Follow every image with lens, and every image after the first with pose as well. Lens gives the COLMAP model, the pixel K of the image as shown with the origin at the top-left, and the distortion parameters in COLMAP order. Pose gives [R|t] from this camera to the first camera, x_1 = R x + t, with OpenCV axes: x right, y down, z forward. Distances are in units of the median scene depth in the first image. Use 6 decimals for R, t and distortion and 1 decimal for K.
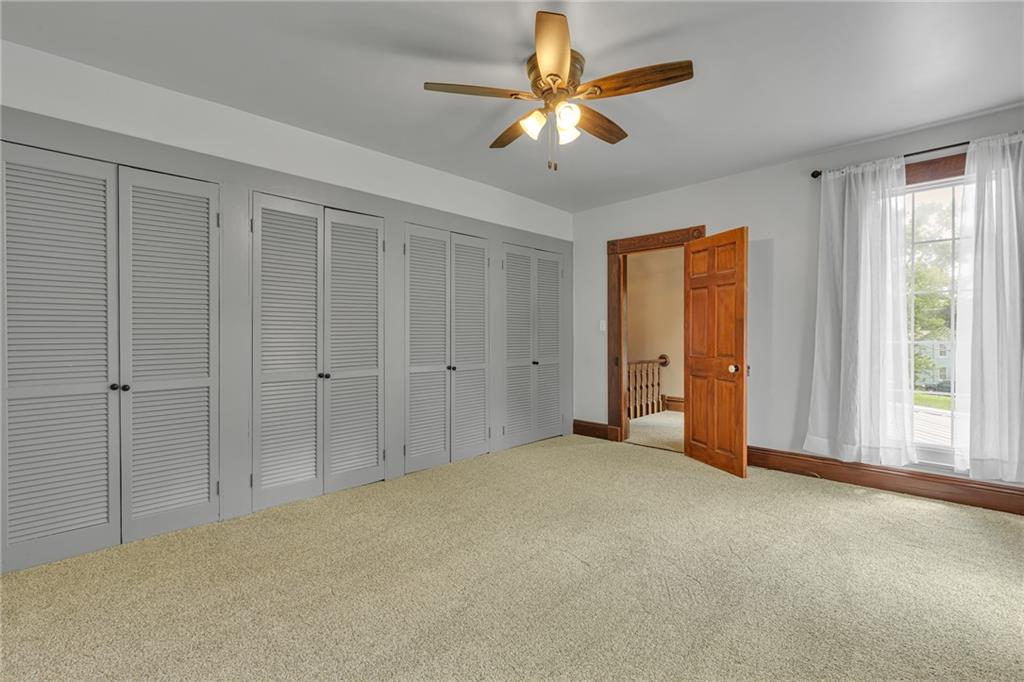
lens RADIAL K [[450.8, 0, 522.0], [0, 450.8, 336.4], [0, 0, 1]] dist [-0.000656, 0.000213]
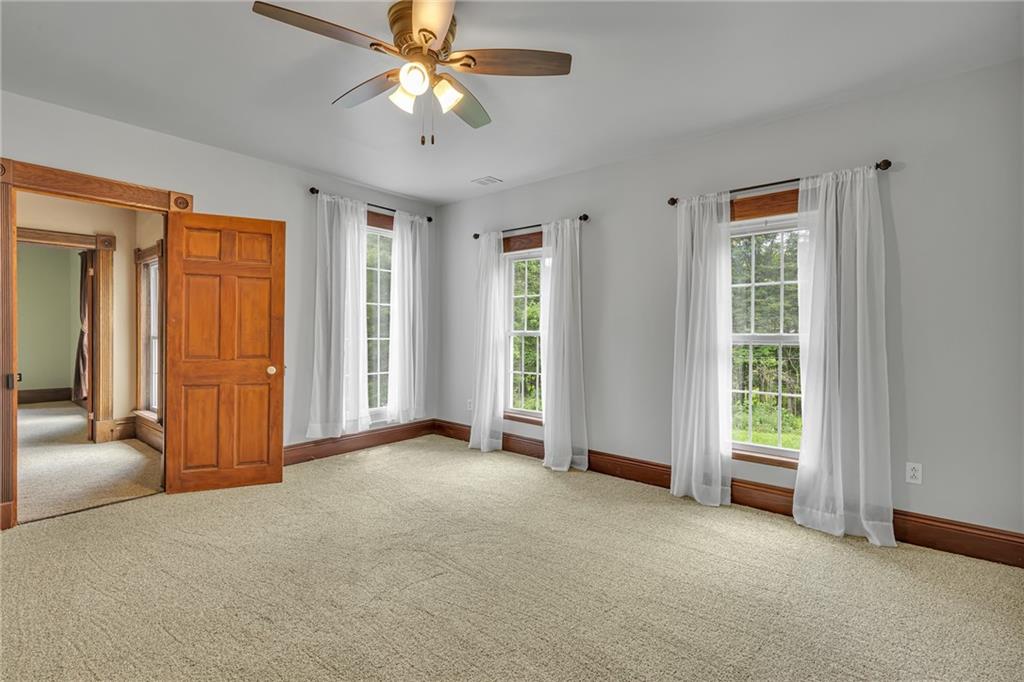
lens RADIAL K [[450.8, 0, 522.0], [0, 450.8, 336.4], [0, 0, 1]] dist [-0.000656, 0.000213]
pose [[-0.054803, -0.009108, 0.998456, -0.539398], [0.002616, 0.999954, 0.009265, -0.005513], [-0.998494, 0.003119, -0.054777, 0.580878]]
